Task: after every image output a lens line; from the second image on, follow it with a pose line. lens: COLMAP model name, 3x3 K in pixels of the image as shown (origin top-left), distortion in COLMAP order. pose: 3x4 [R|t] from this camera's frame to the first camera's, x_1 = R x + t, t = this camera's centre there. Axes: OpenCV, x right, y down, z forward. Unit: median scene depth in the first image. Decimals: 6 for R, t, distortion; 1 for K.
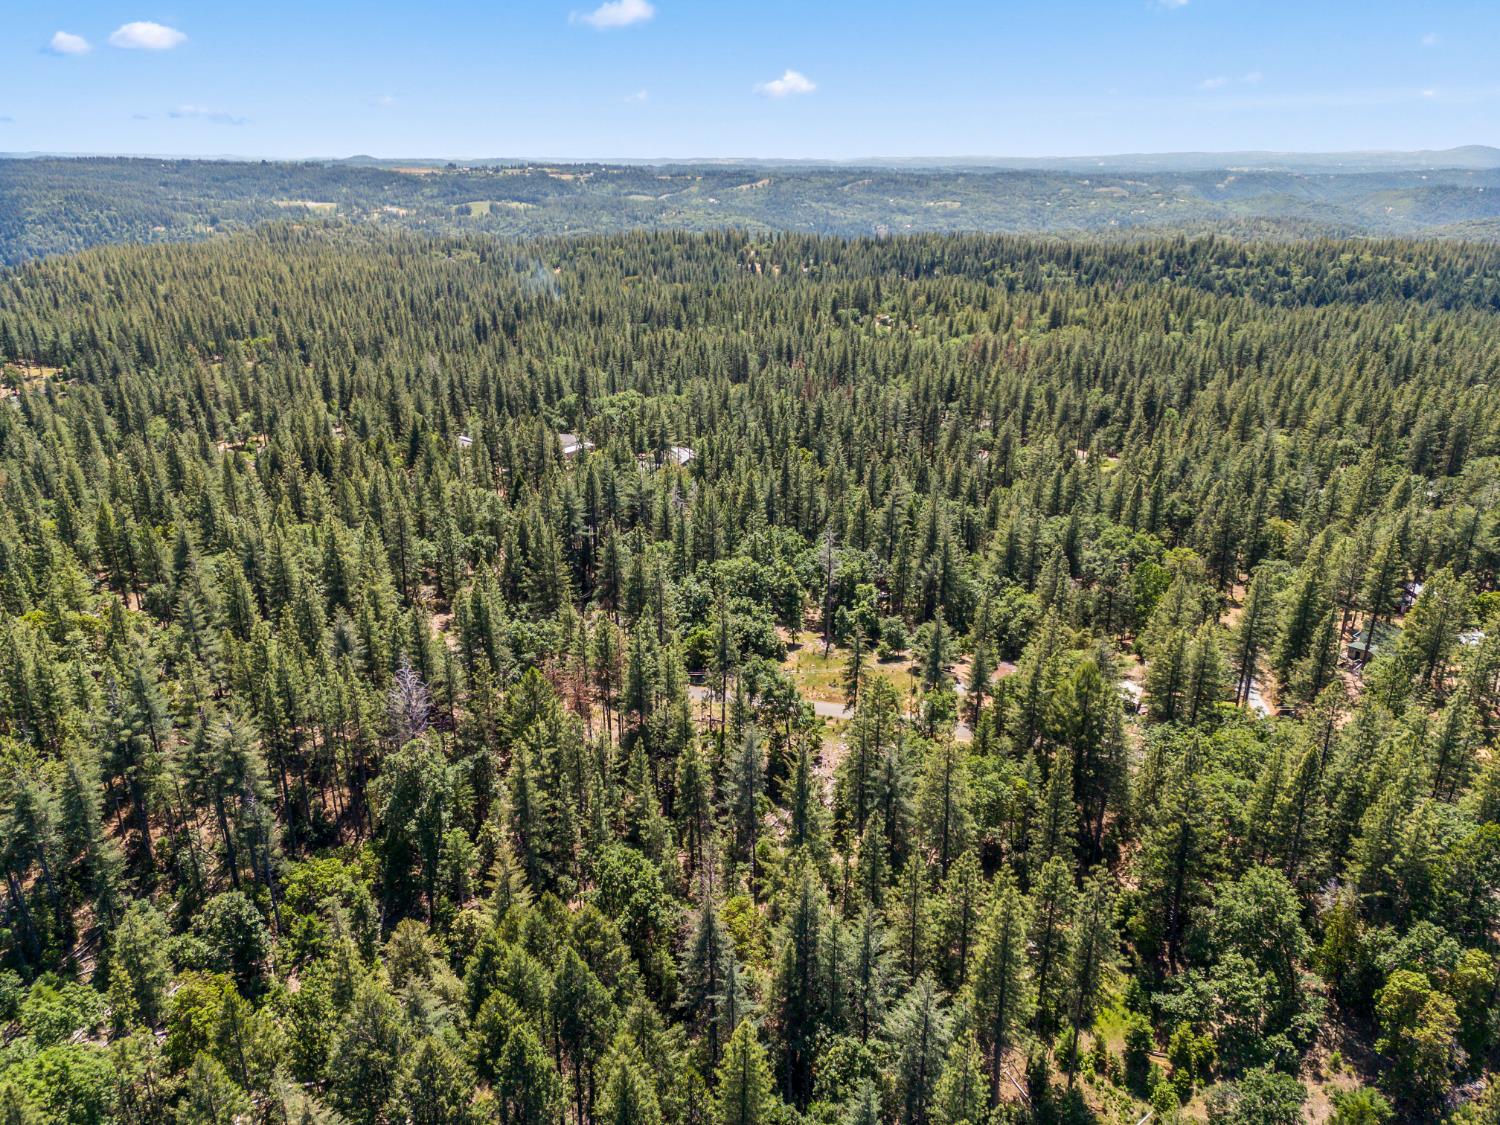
lens RADIAL K [[1092.5, 0, 741.6], [0, 1092.5, 568.0], [0, 0, 1]] dist [0.068246, -0.057949]
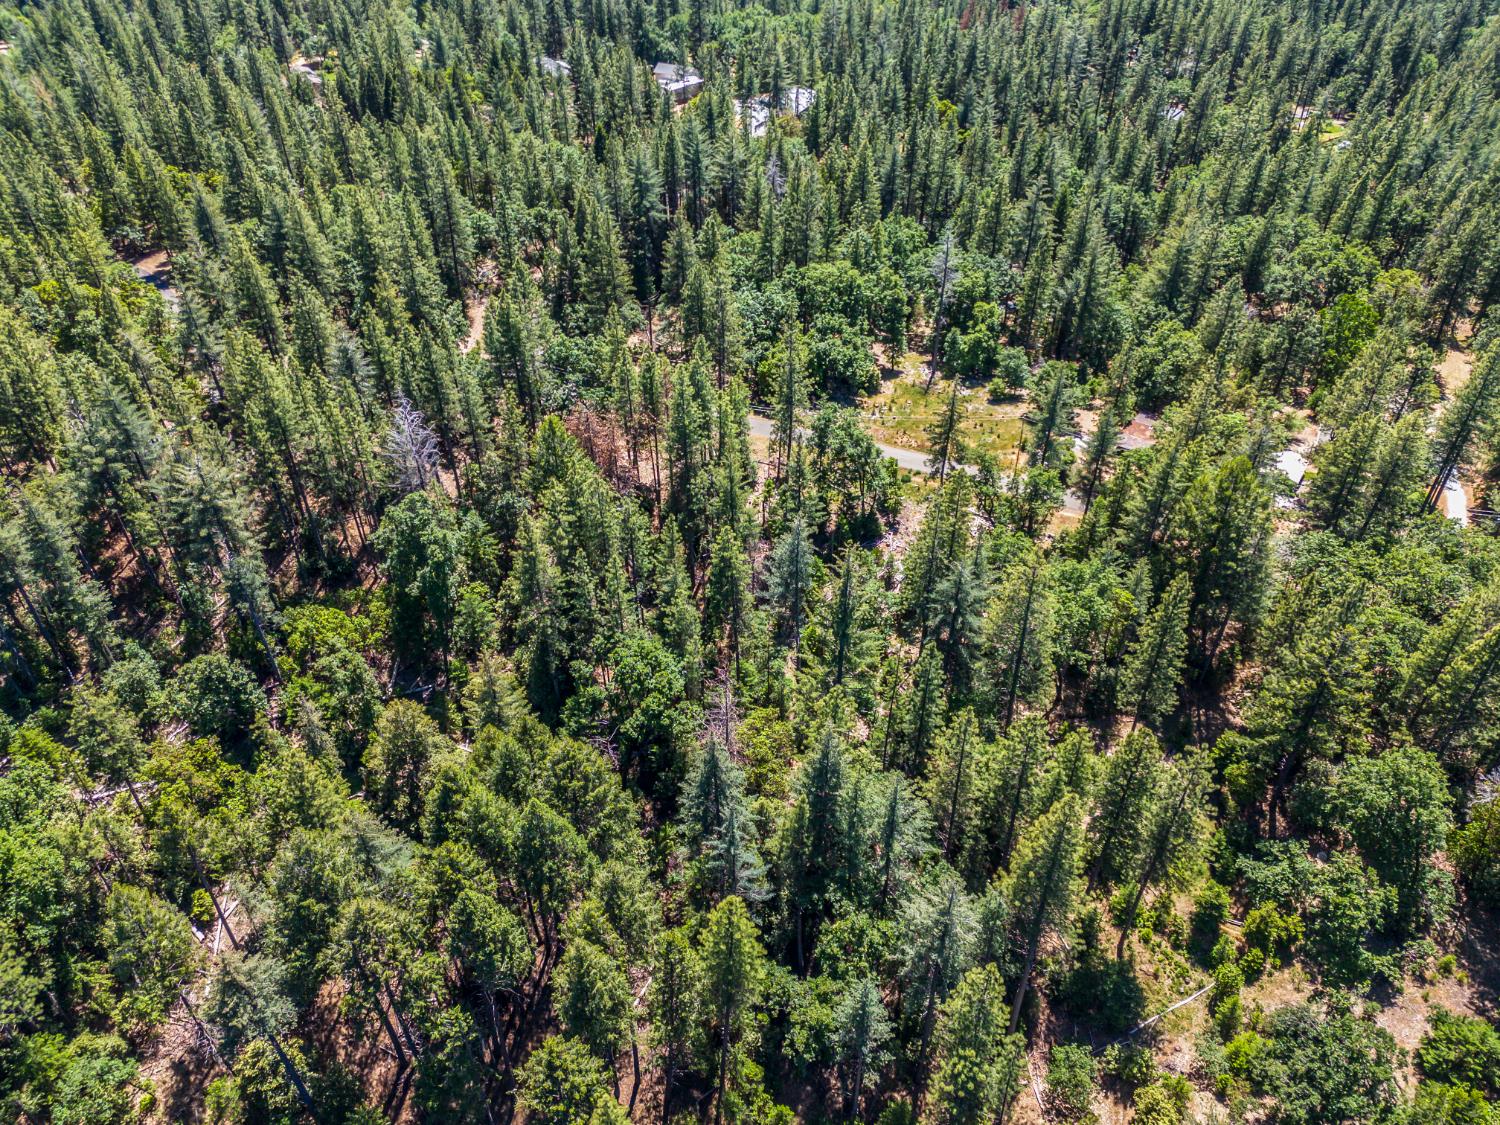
lens RADIAL K [[1092.5, 0, 745.5], [0, 1092.5, 562.2], [0, 0, 1]] dist [0.068246, -0.057949]
pose [[0.990238, 0.088681, -0.107537, 0.049673], [-0.050454, 0.947235, 0.316545, -0.066735], [0.129935, -0.308029, 0.942462, 0.164547]]
